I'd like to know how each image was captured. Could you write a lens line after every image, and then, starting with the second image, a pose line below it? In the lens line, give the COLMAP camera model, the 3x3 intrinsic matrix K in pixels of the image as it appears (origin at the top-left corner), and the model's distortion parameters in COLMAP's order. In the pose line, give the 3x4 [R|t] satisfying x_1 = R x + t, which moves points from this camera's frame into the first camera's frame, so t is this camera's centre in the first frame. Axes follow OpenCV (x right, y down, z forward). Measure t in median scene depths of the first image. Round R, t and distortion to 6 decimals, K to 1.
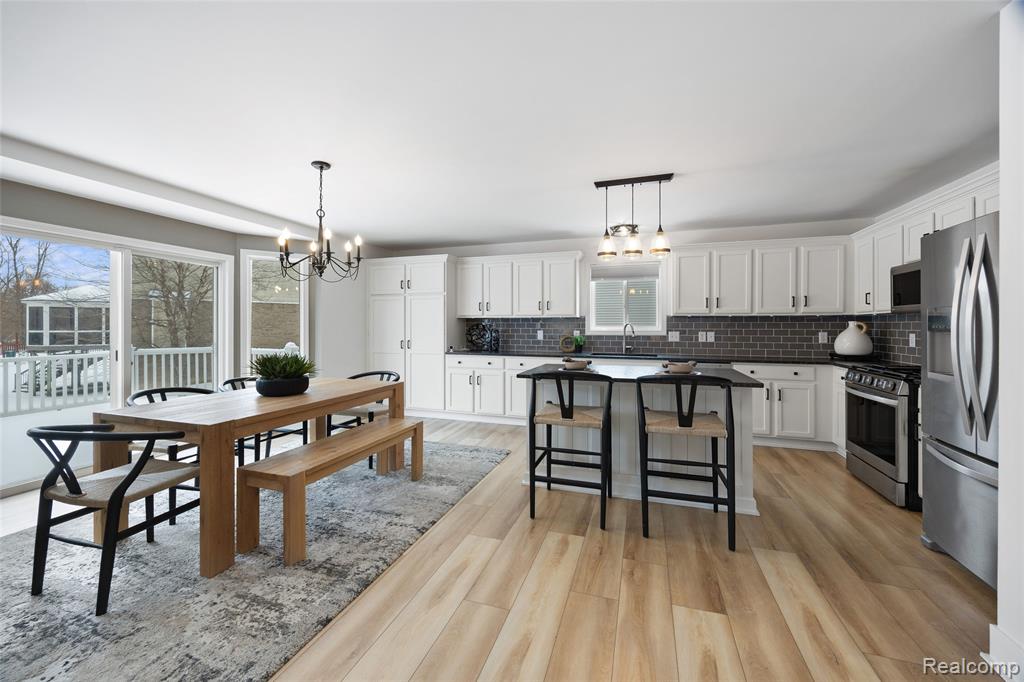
lens RADIAL K [[397.8, 0, 507.3], [0, 397.8, 323.3], [0, 0, 1]] dist [0.000366, 0.000003]
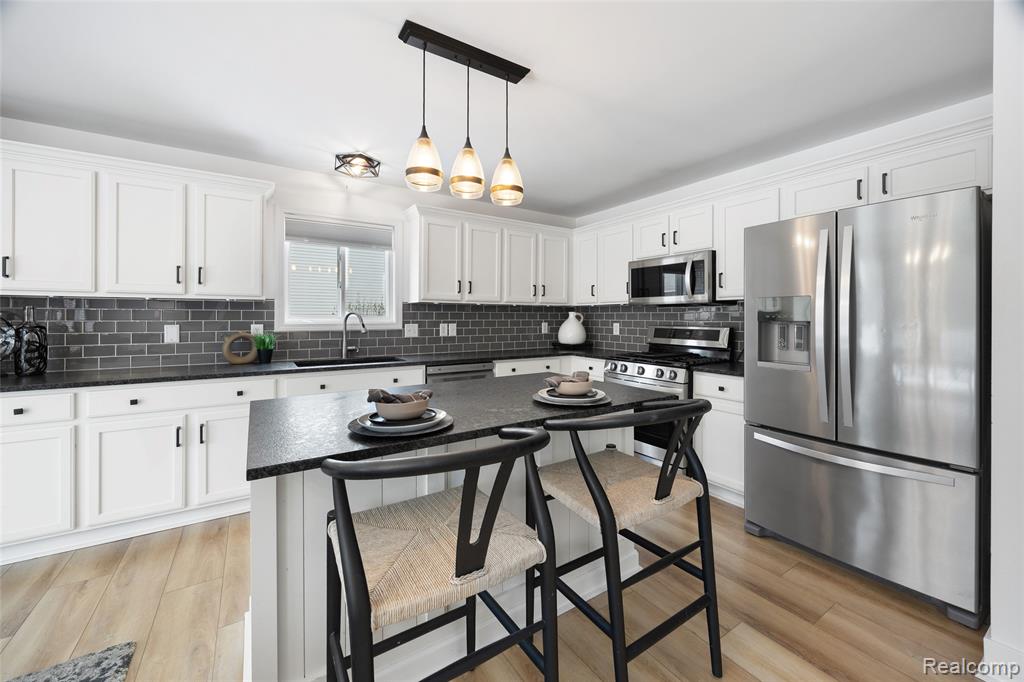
lens RADIAL K [[406.4, 0, 513.9], [0, 406.4, 313.9], [0, 0, 1]] dist [-0.001124, -0.000056]
pose [[0.617866, 0.006802, 0.786254, -0.058686], [-0.004677, 0.999977, -0.004975, 0.005200], [-0.786269, -0.000603, 0.617884, 0.384267]]
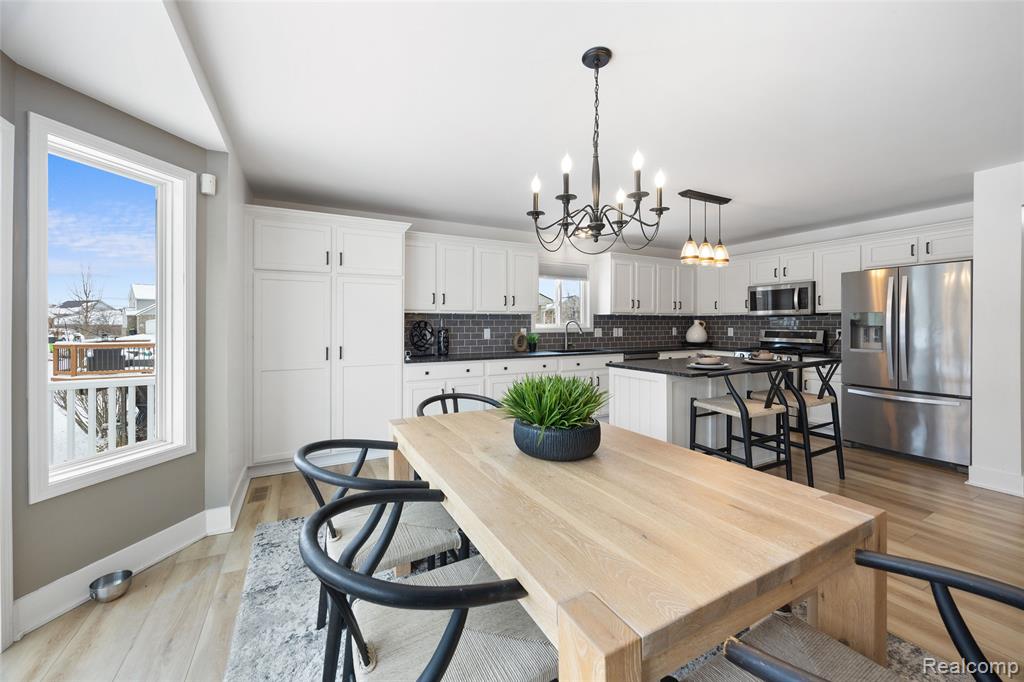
lens RADIAL K [[402.5, 0, 515.7], [0, 402.5, 322.0], [0, 0, 1]] dist [-0.002098, -0.000218]
pose [[0.683127, 0.001074, 0.730299, -0.579563], [-0.002508, 0.999996, 0.000876, 0.002734], [-0.730296, -0.002430, 0.683127, 0.391055]]
